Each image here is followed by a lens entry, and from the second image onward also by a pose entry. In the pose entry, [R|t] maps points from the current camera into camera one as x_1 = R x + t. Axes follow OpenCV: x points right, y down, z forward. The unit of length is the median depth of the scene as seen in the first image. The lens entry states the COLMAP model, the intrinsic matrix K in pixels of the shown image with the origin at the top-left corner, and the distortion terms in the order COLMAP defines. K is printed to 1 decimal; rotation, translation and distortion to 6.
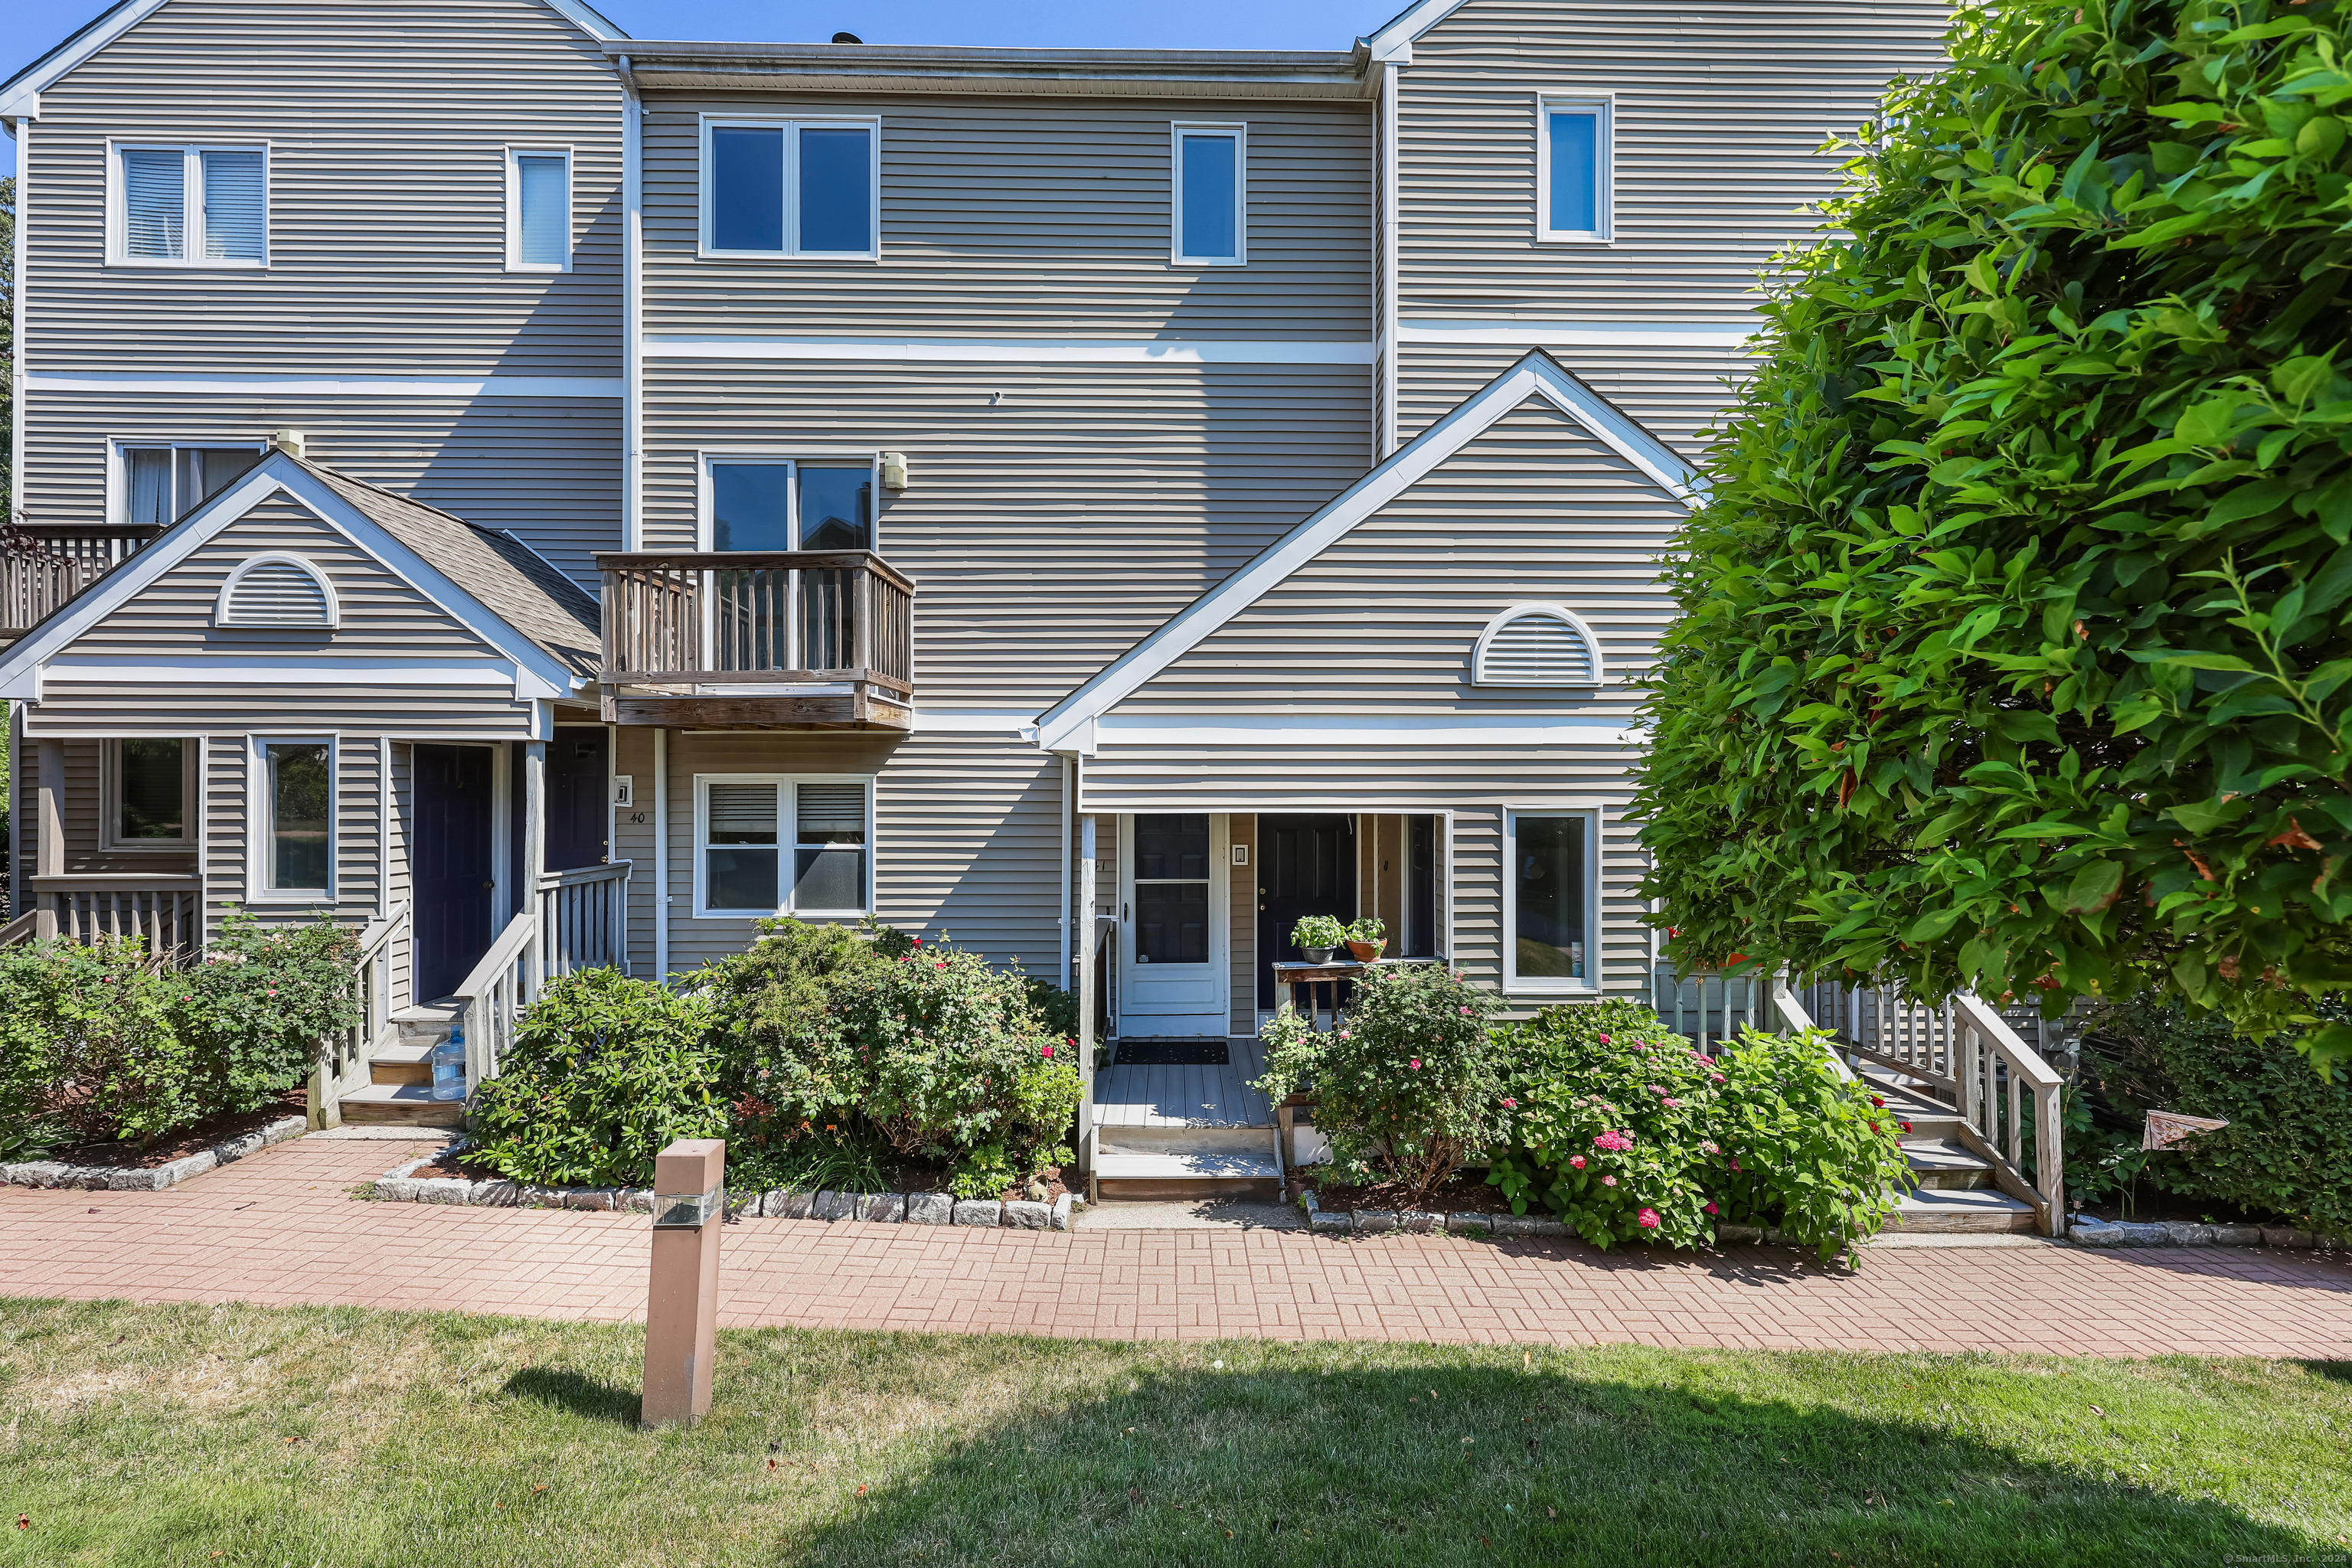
lens RADIAL K [[940.0, 0, 1172.8], [0, 940.0, 775.5], [0, 0, 1]] dist [-0.001752, 0.000001]
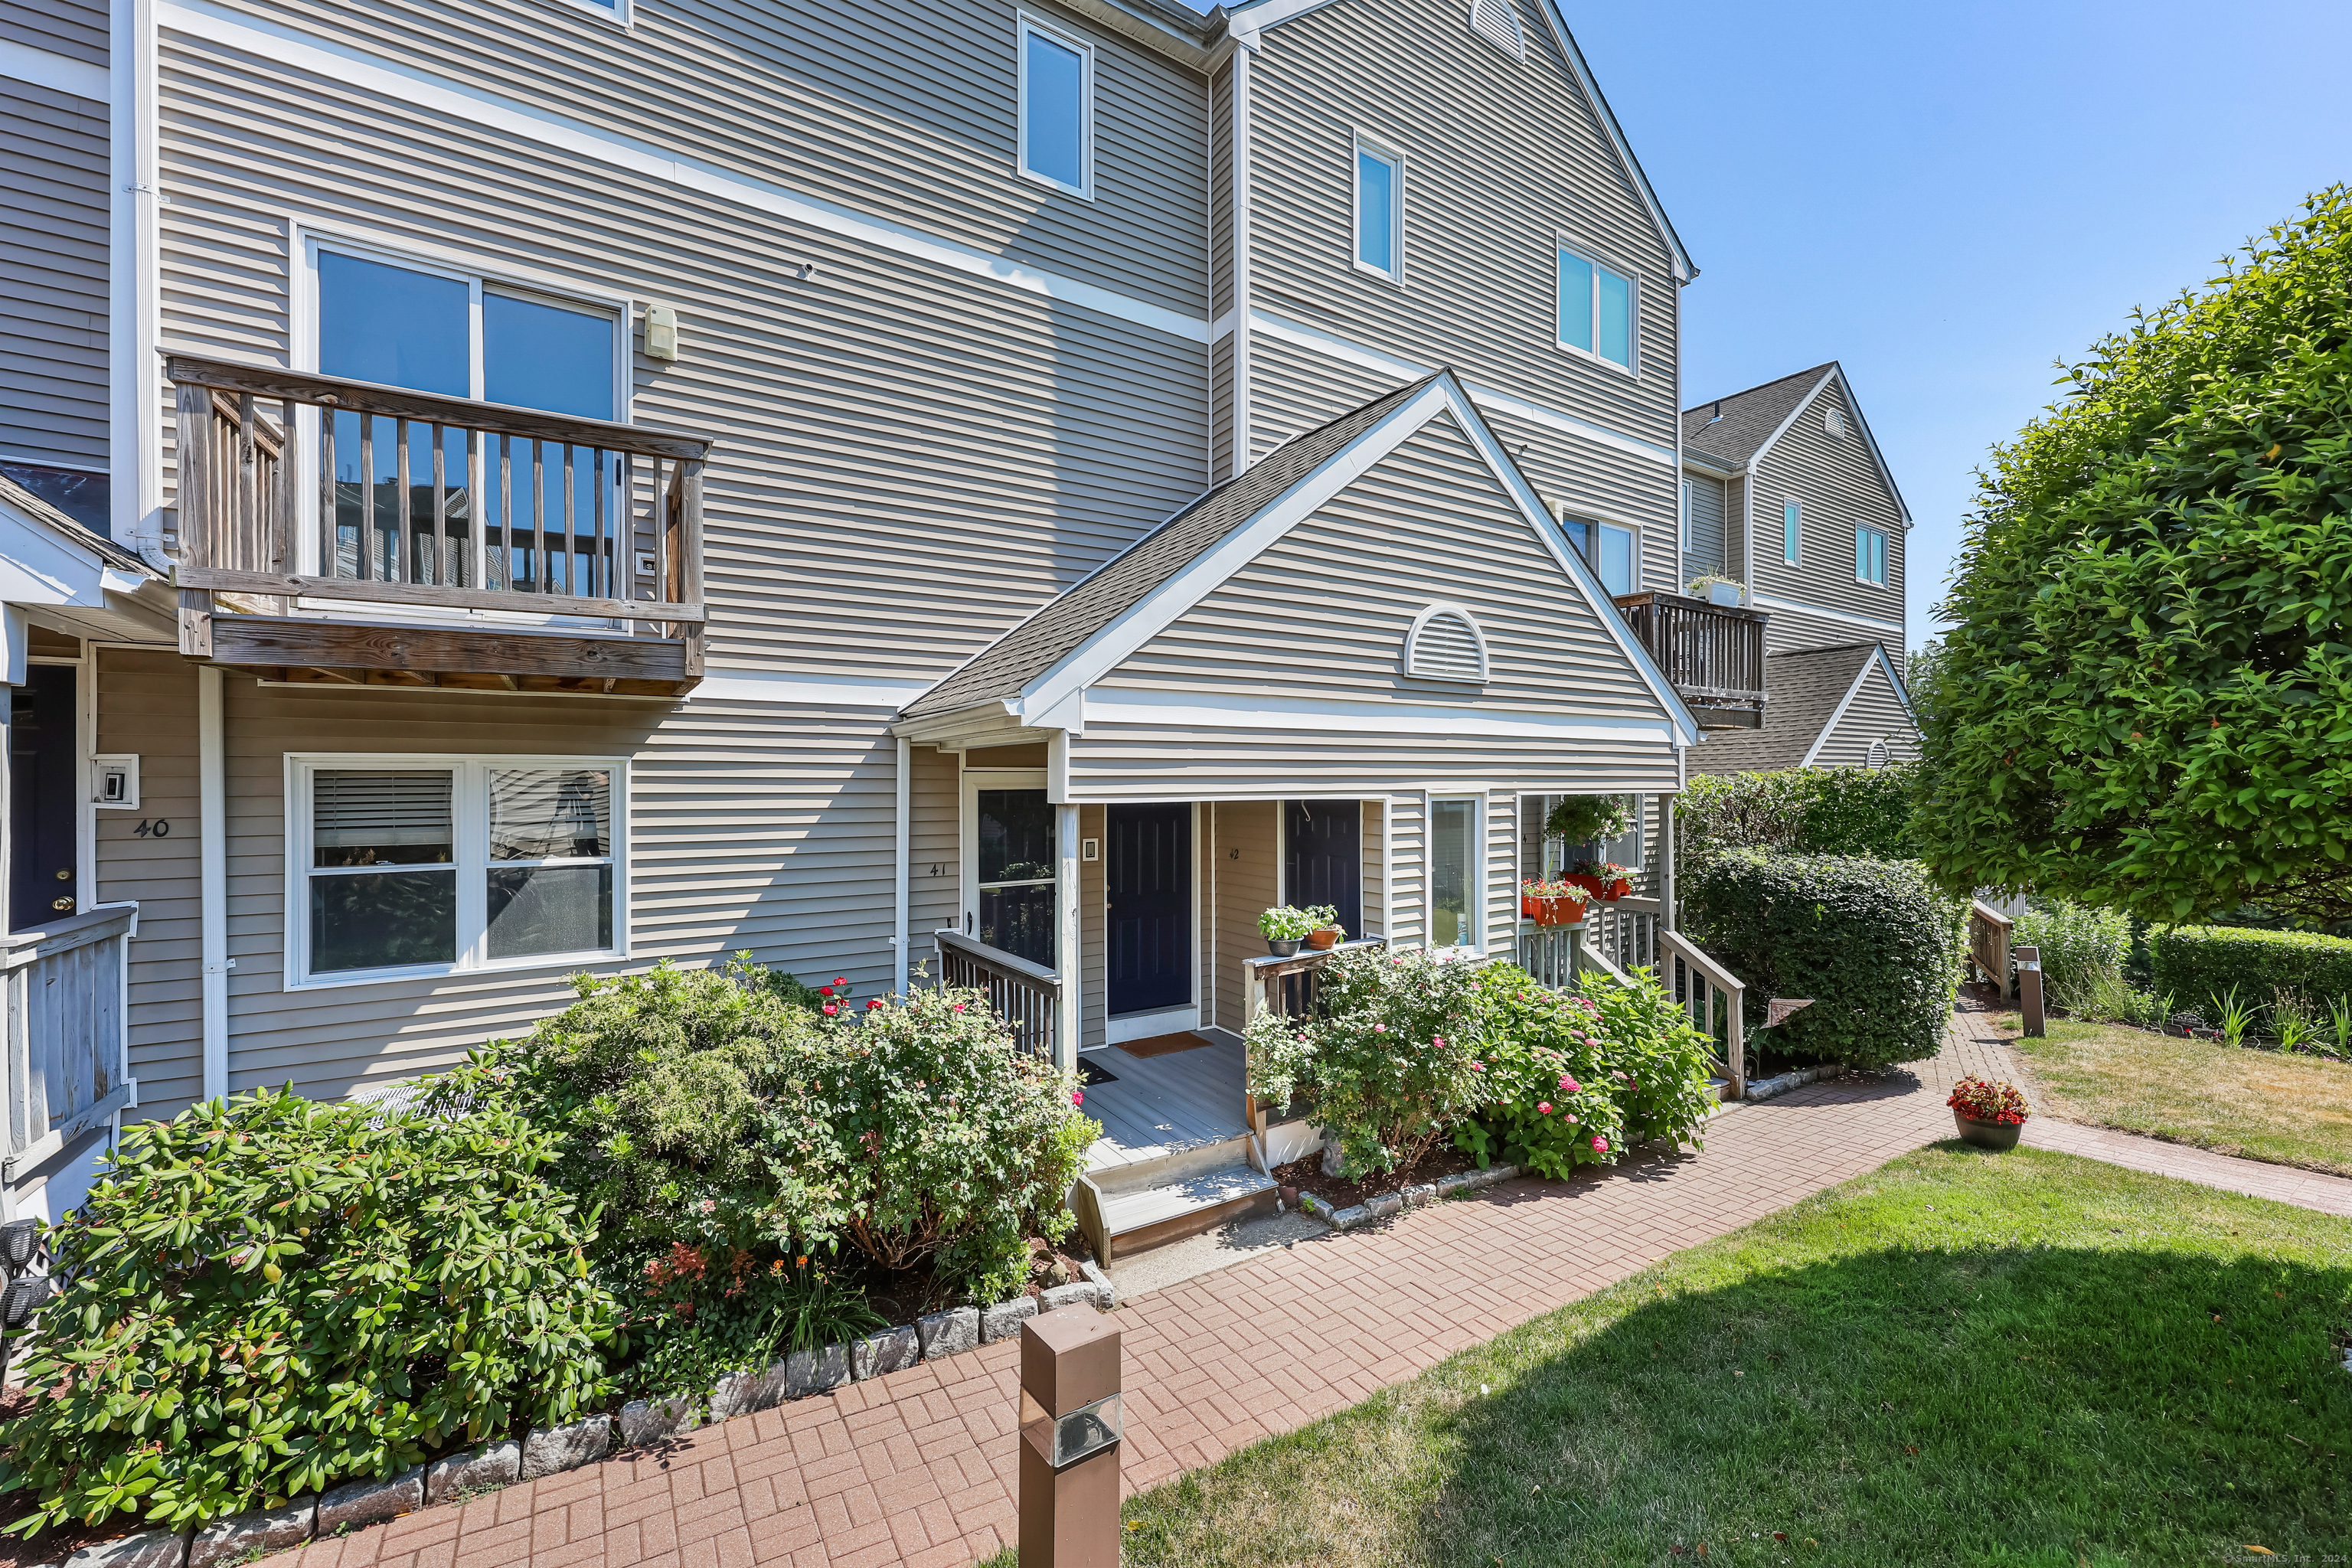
lens RADIAL K [[945.4, 0, 1179.7], [0, 945.4, 773.3], [0, 0, 1]] dist [0.000220, -0.000262]
pose [[0.848568, 0.001082, 0.529086, -0.452617], [-0.003018, 0.999992, 0.002795, 0.010619], [-0.529078, -0.003968, 0.848564, 0.236957]]
